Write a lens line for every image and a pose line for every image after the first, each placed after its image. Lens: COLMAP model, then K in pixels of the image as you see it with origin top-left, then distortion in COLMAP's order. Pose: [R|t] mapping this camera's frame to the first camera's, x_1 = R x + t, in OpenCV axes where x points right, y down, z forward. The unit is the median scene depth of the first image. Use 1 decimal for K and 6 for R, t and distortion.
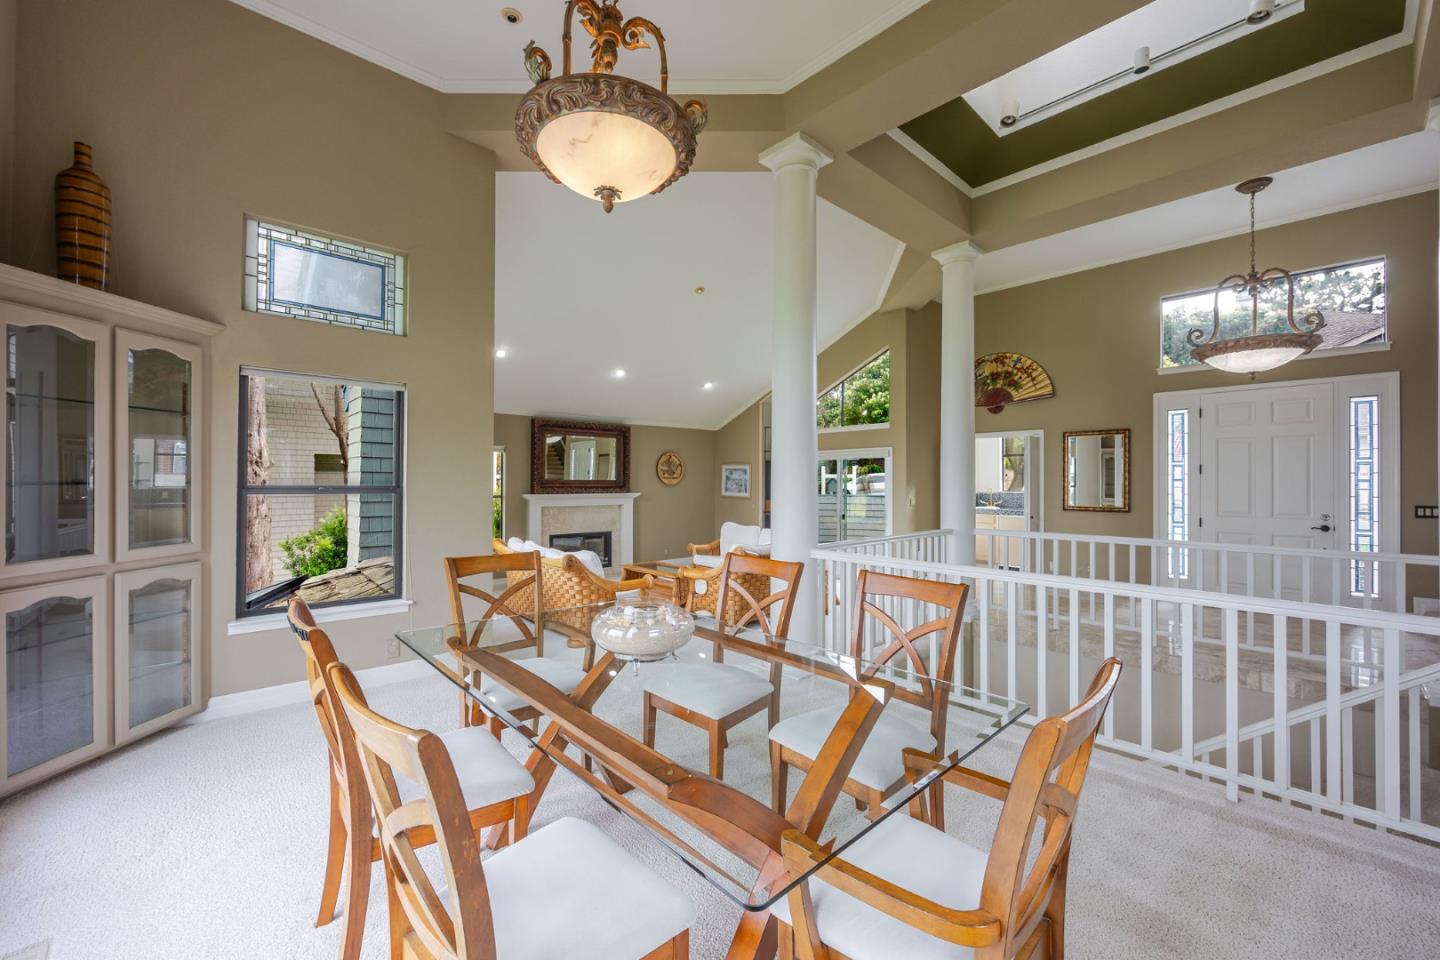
lens RADIAL K [[572.4, 0, 725.8], [0, 572.4, 479.8], [0, 0, 1]] dist [0.002249, 0.000073]
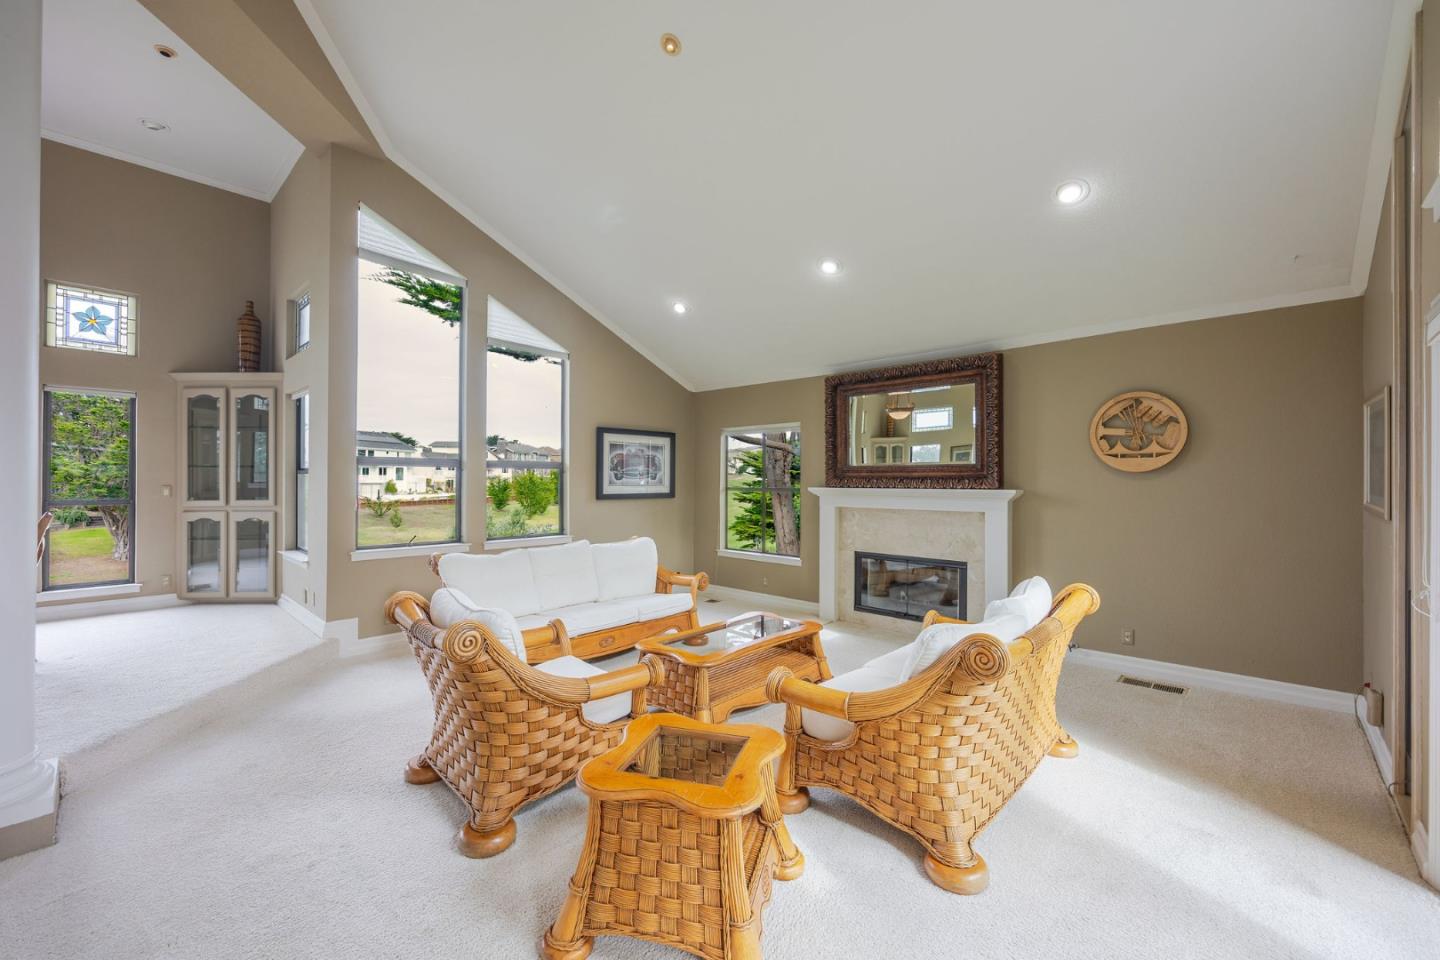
lens RADIAL K [[565.7, 0, 747.0], [0, 565.7, 478.2], [0, 0, 1]] dist [-0.001084, -0.000160]
pose [[0.106265, -0.003112, -0.994333, 0.321550], [0.003685, 0.999989, -0.002736, 0.015093], [0.994331, -0.003373, 0.106275, 0.815085]]
